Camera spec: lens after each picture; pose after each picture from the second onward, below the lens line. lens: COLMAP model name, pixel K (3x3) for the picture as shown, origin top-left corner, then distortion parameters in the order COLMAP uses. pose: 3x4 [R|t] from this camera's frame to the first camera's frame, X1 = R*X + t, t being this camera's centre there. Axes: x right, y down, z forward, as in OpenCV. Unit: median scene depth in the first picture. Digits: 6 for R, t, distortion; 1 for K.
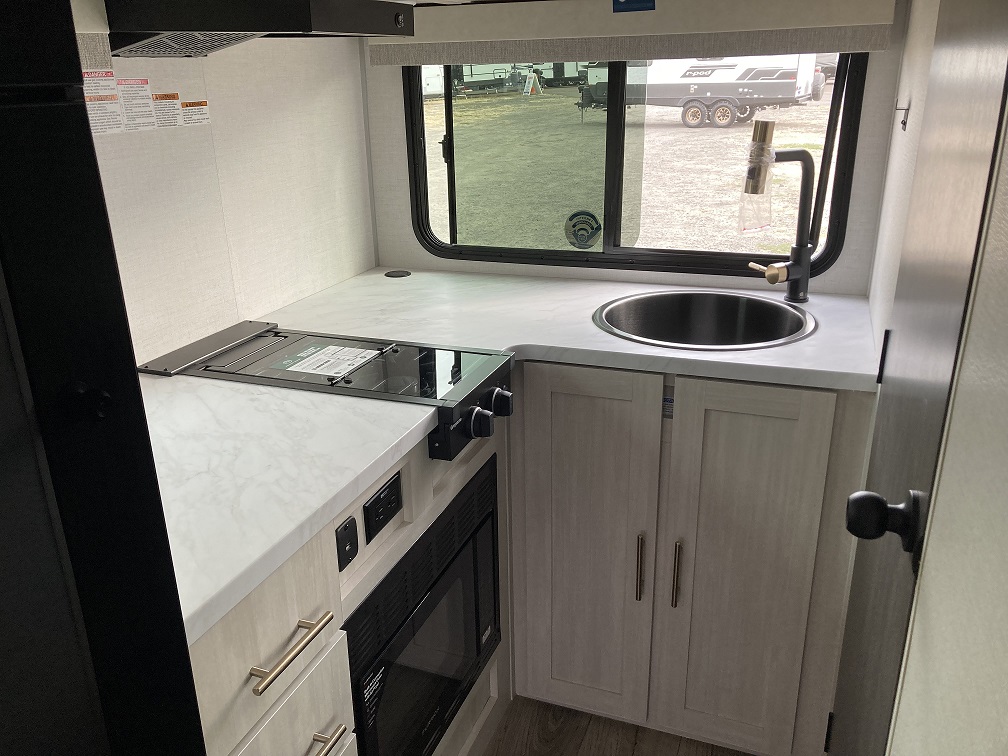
lens RADIAL K [[833.3, 0, 488.5], [0, 833.3, 384.4], [0, 0, 1]] dist [0.025413, -0.040758]
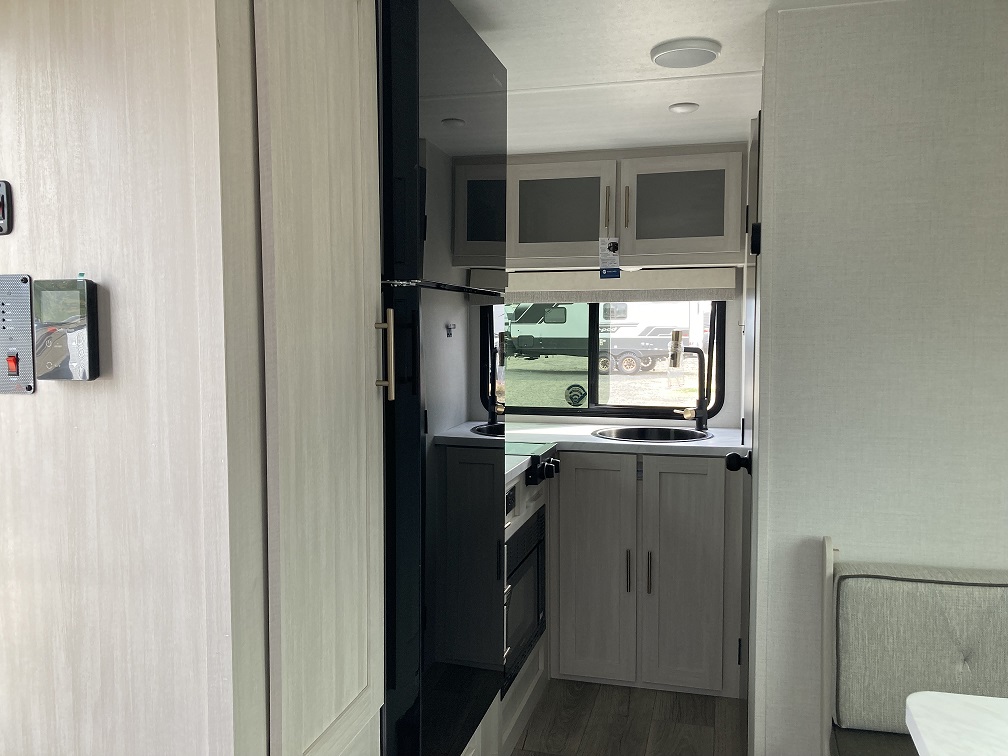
lens RADIAL K [[833.3, 0, 497.7], [0, 833.3, 375.6], [0, 0, 1]] dist [0.025413, -0.040758]
pose [[0.993918, 0.016270, 0.108910, -0.256822], [0.016737, 0.955214, -0.295443, 0.305808], [-0.108839, 0.295469, 0.949132, -0.668383]]
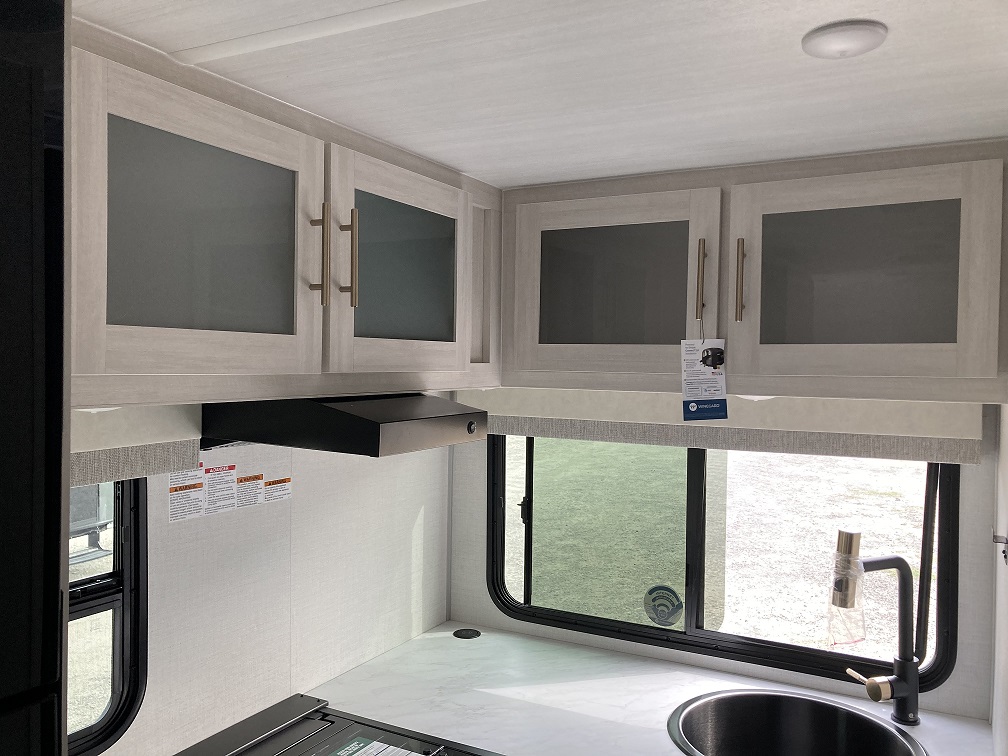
lens RADIAL K [[833.3, 0, 485.6], [0, 833.3, 369.8], [0, 0, 1]] dist [0.025413, -0.040758]
pose [[0.990325, 0.040686, -0.132671, 0.032365], [-0.084481, 0.935234, -0.343802, -0.104645], [0.110091, 0.351684, 0.929623, 0.004118]]
